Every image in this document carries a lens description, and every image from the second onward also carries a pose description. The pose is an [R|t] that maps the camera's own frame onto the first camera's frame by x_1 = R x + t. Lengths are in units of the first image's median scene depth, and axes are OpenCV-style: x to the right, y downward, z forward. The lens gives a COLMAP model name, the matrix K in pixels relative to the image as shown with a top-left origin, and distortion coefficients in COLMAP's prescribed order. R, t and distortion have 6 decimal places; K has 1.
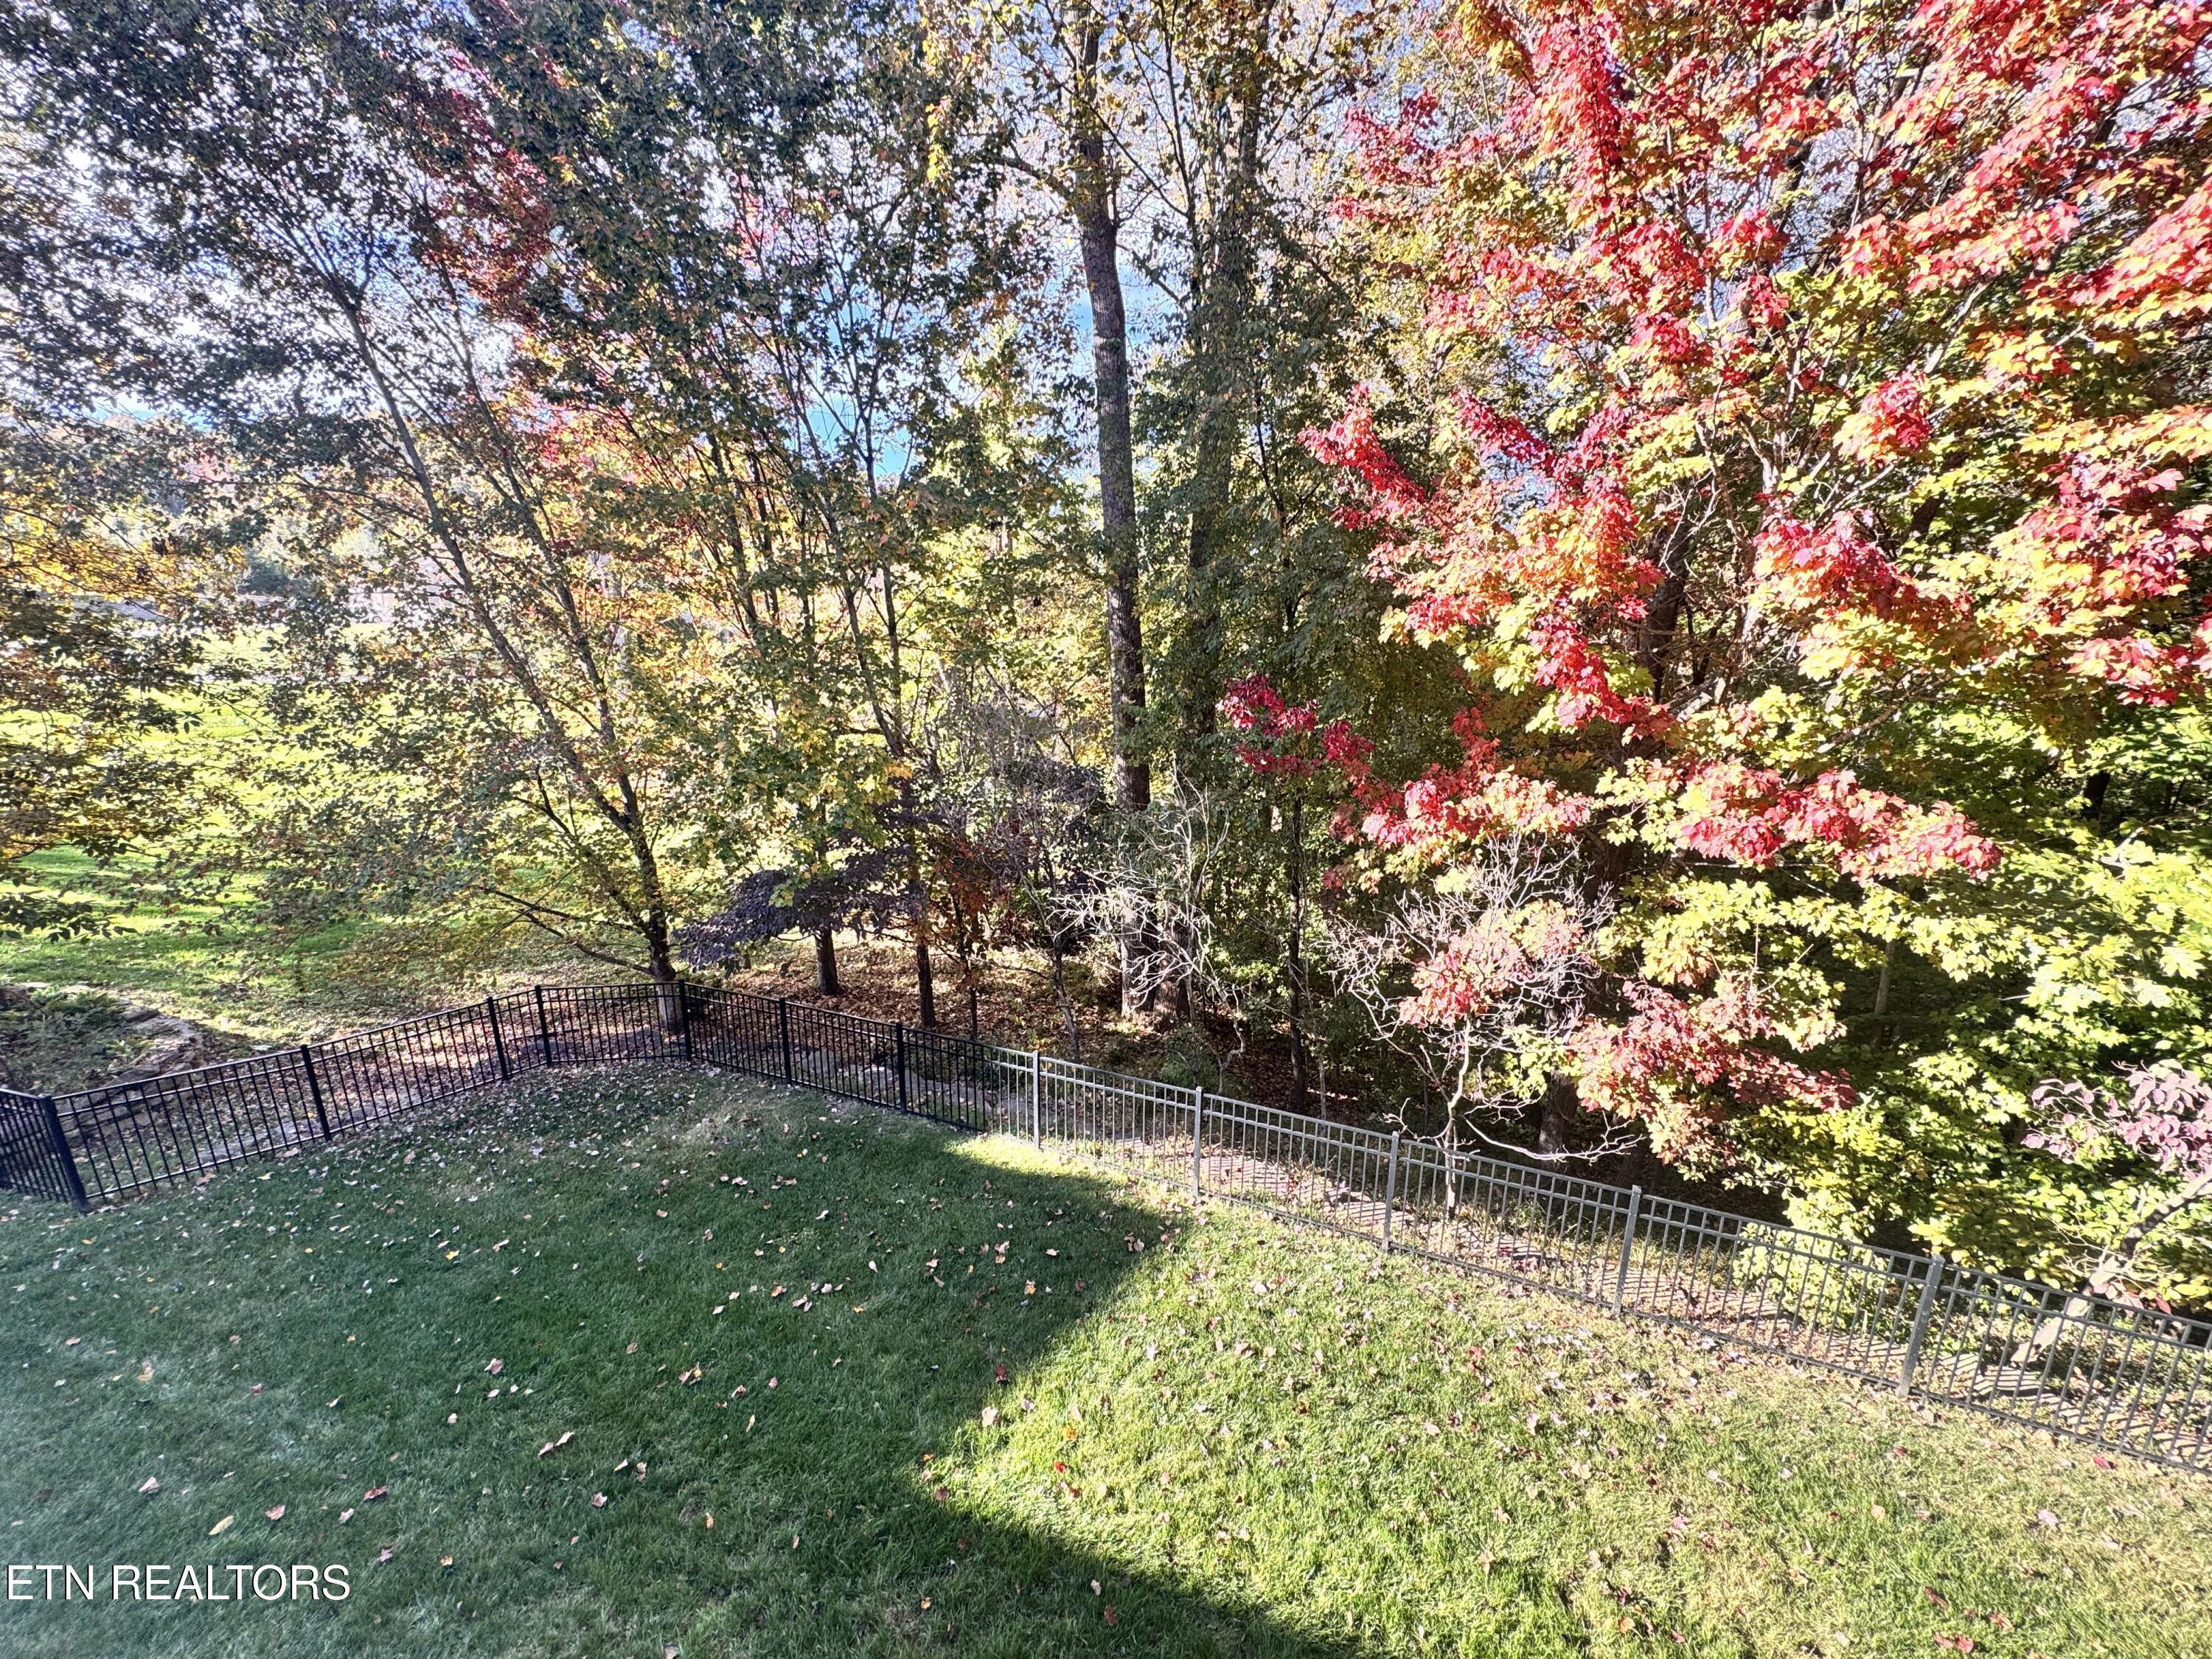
lens RADIAL K [[885.9, 0, 1100.9], [0, 885.9, 827.3], [0, 0, 1]] dist [-0.001083, 0.000370]
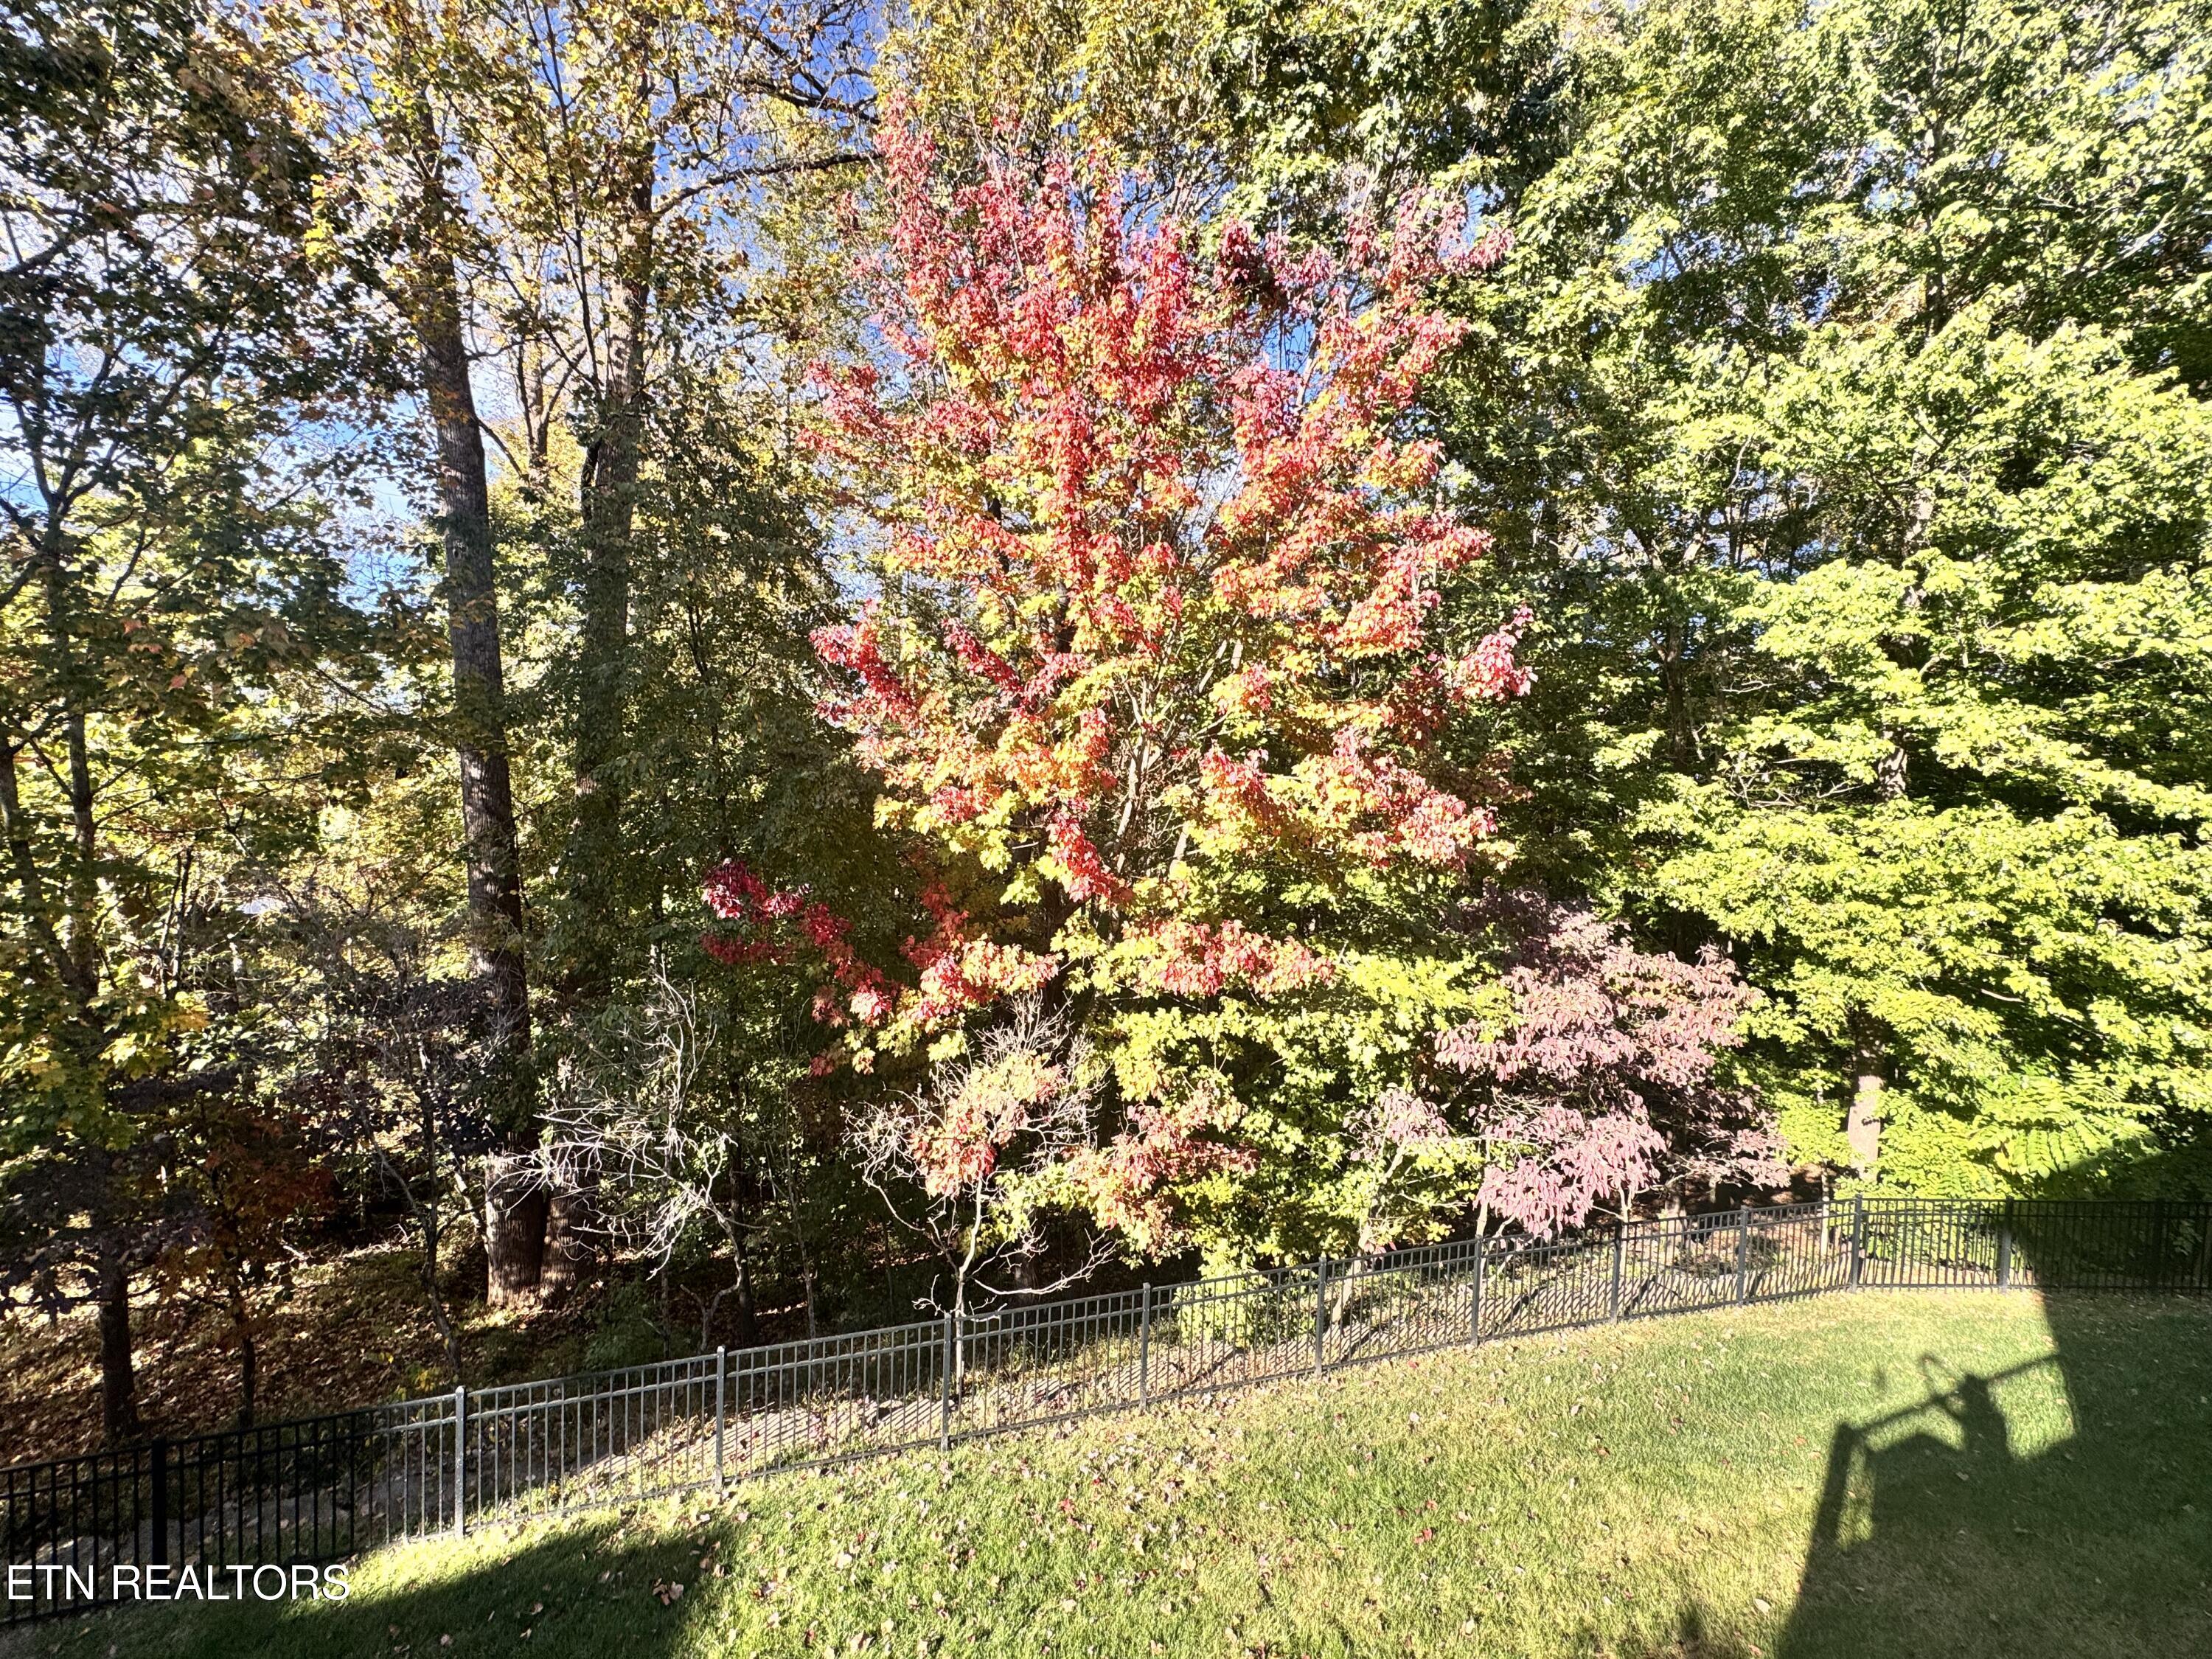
lens RADIAL K [[885.9, 0, 1106.8], [0, 885.9, 826.0], [0, 0, 1]] dist [-0.001083, 0.000370]
pose [[0.741846, -0.004211, 0.670557, -0.185151], [0.130575, 0.981746, -0.138293, -0.029802], [-0.657734, 0.190150, 0.728854, 0.051674]]
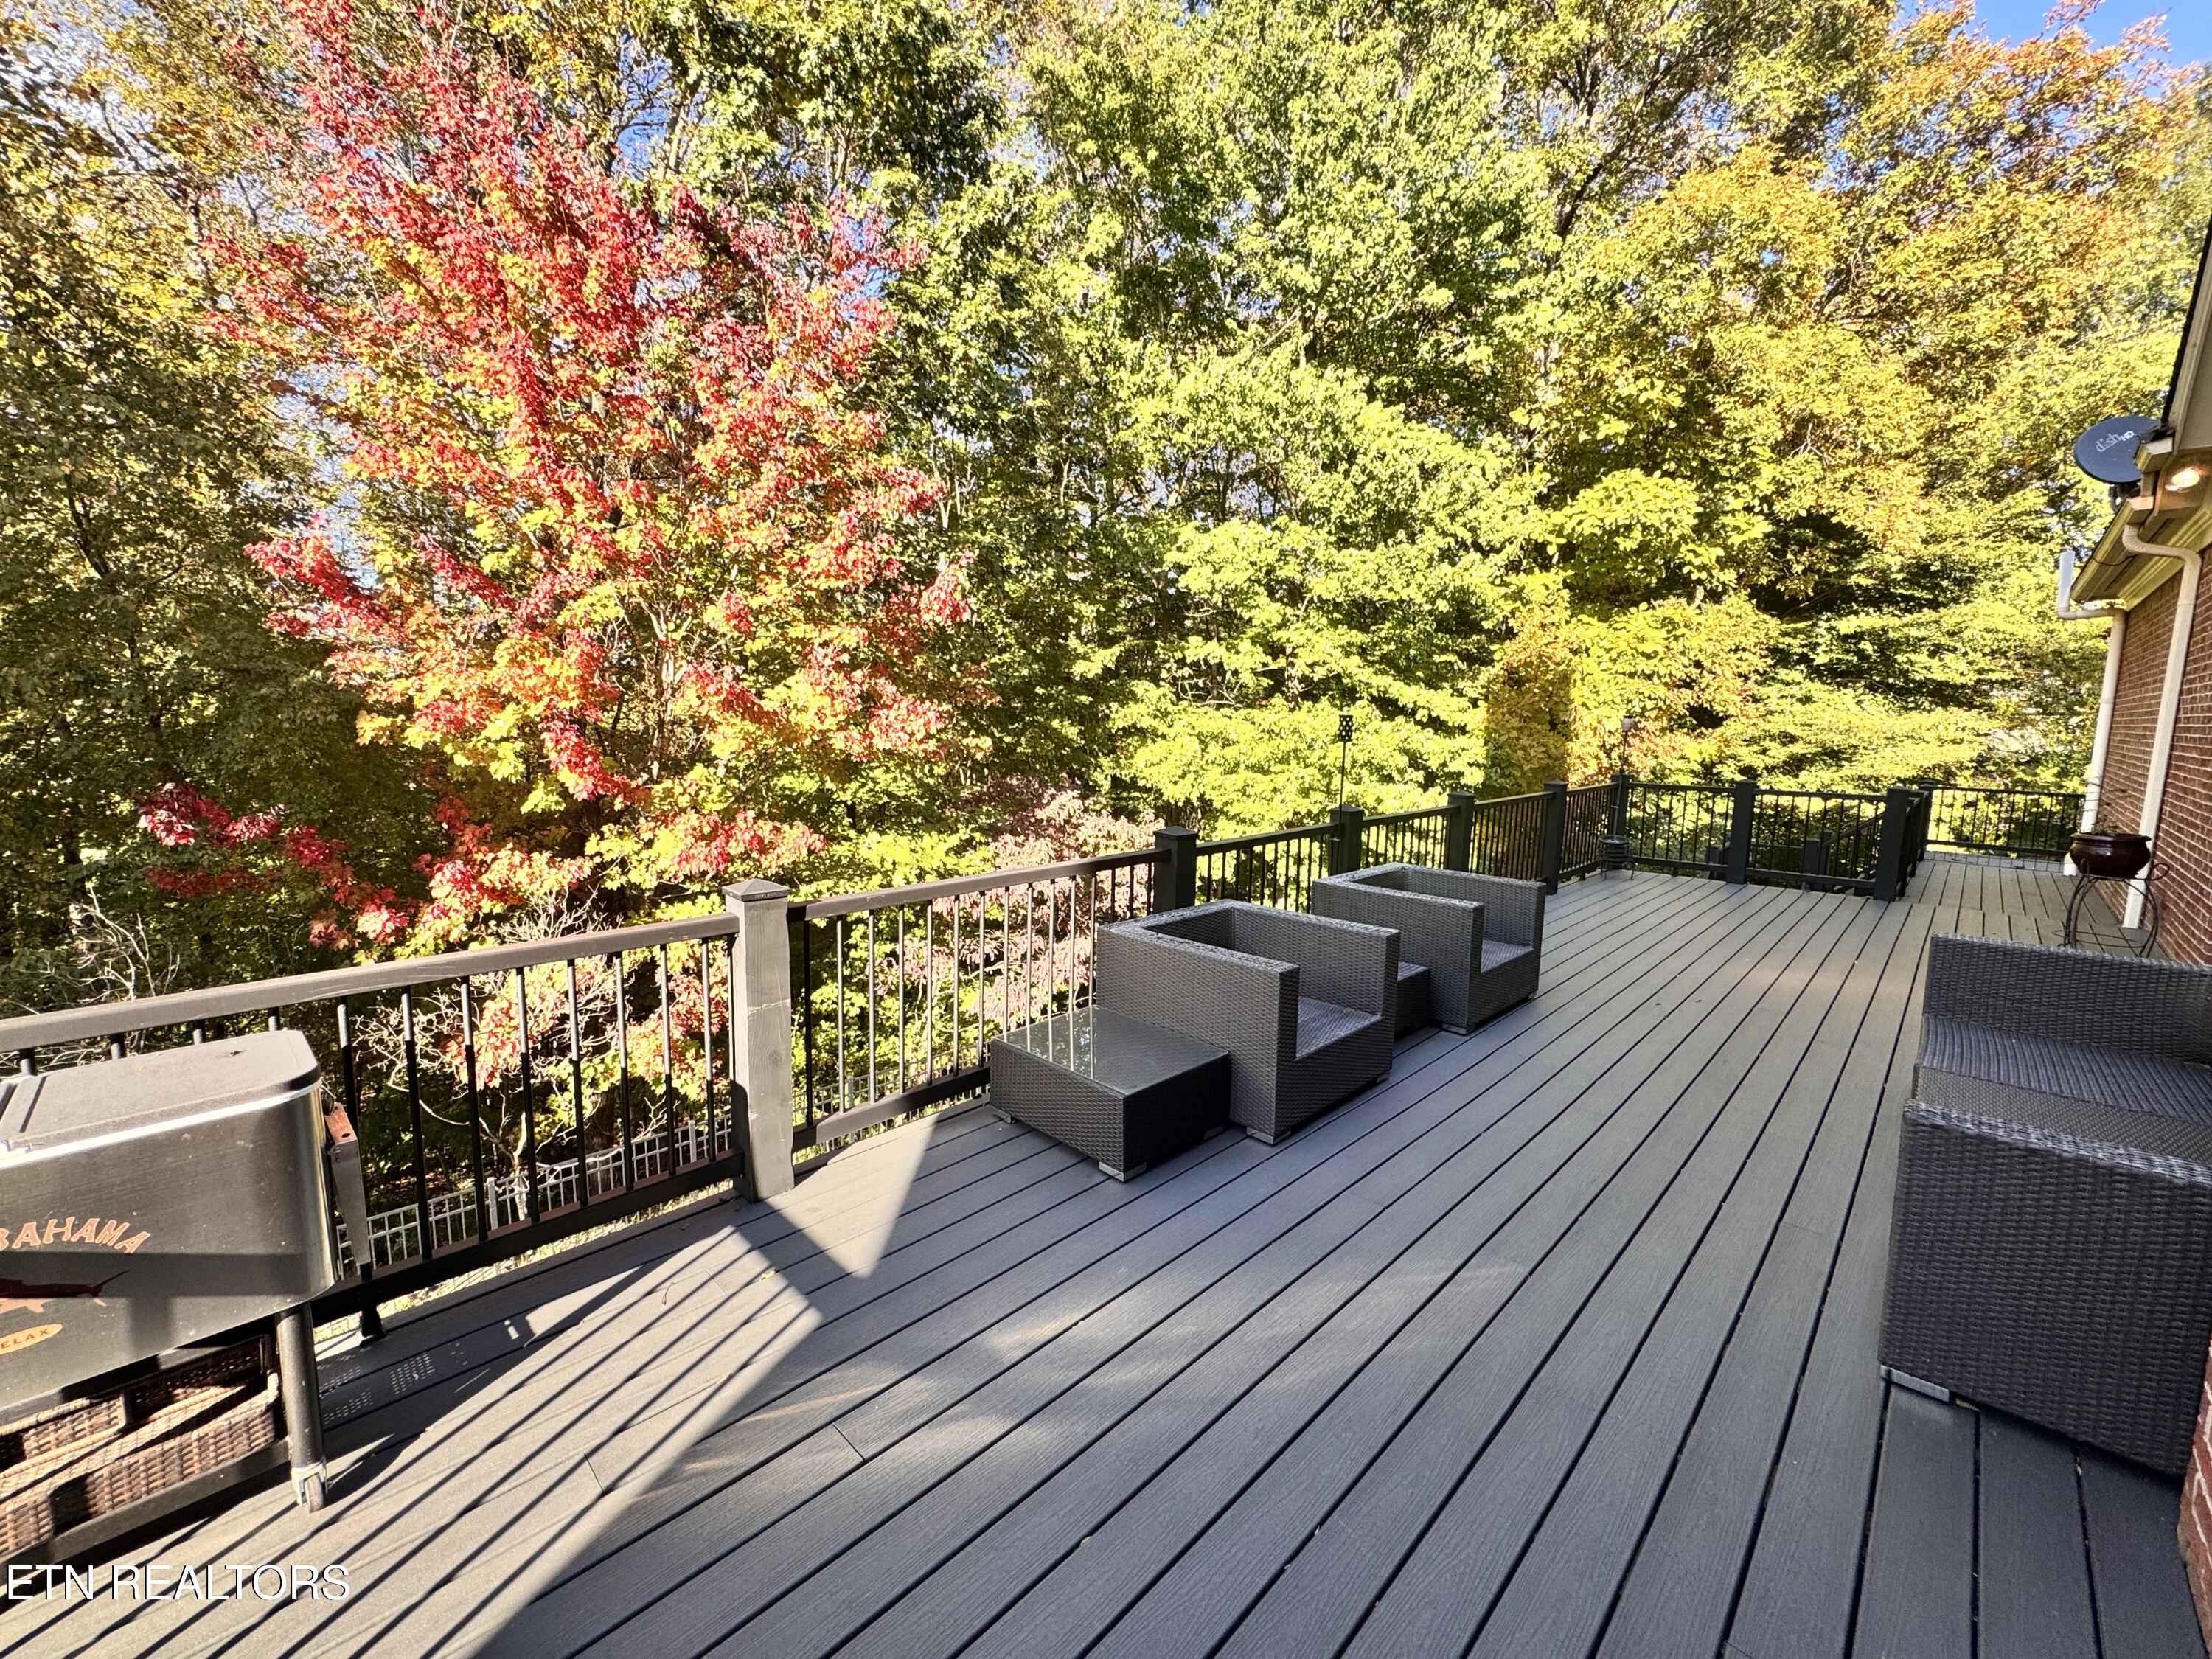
lens RADIAL K [[885.9, 0, 1109.2], [0, 885.9, 827.4], [0, 0, 1]] dist [-0.001083, 0.000370]
pose [[0.418657, -0.117773, 0.900475, -0.270712], [0.208426, 0.977548, 0.030951, 0.040469], [-0.883903, 0.174725, 0.433804, -0.226389]]
